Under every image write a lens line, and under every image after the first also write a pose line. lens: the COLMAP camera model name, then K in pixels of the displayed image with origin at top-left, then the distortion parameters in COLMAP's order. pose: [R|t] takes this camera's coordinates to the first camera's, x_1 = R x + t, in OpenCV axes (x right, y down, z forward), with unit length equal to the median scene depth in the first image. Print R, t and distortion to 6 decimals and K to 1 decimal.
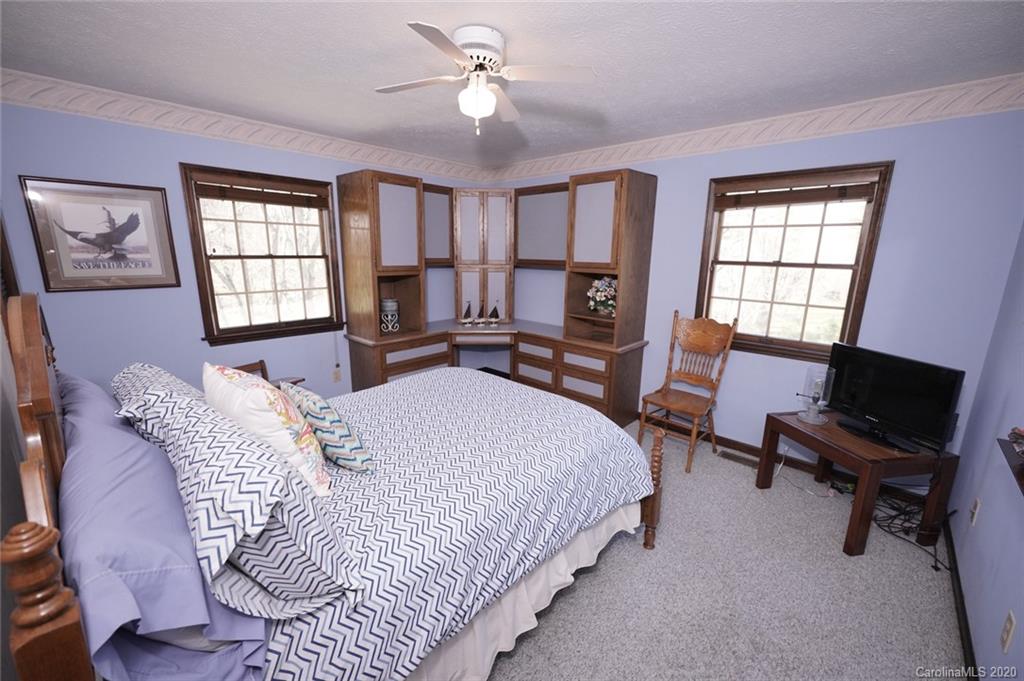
lens RADIAL K [[403.6, 0, 512.3], [0, 403.6, 337.0], [0, 0, 1]] dist [-0.000527, -0.000093]
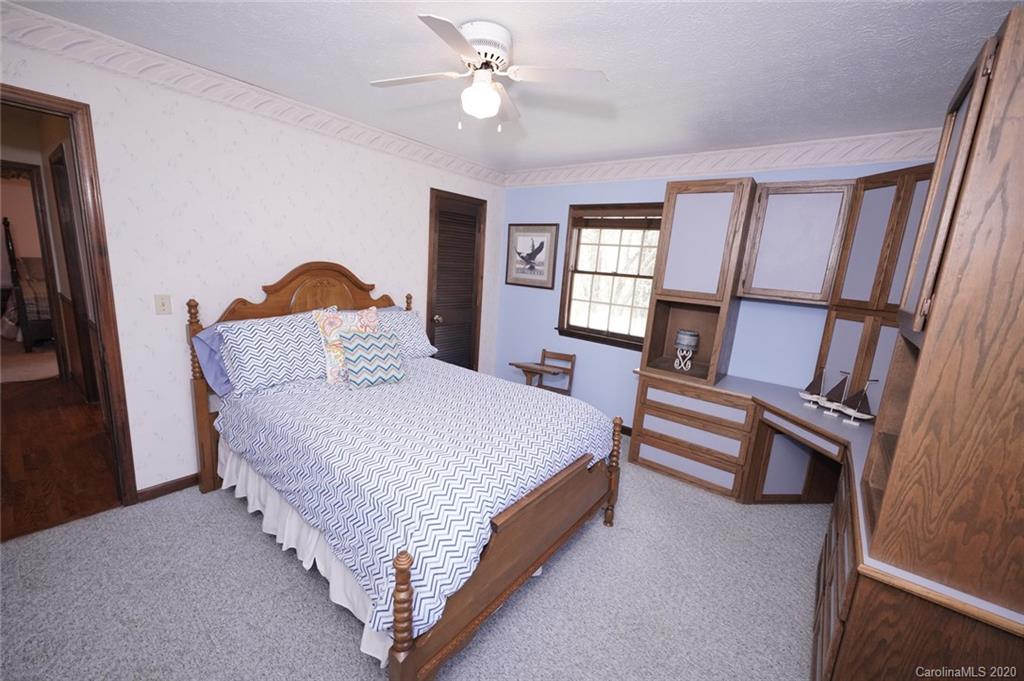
lens RADIAL K [[403.6, 0, 513.0], [0, 403.6, 341.9], [0, 0, 1]] dist [-0.000527, -0.000093]
pose [[0.092251, 0.190380, -0.977366, 0.601672], [-0.275330, 0.948160, 0.158703, -0.132770], [0.956913, 0.254458, 0.139886, 0.676706]]
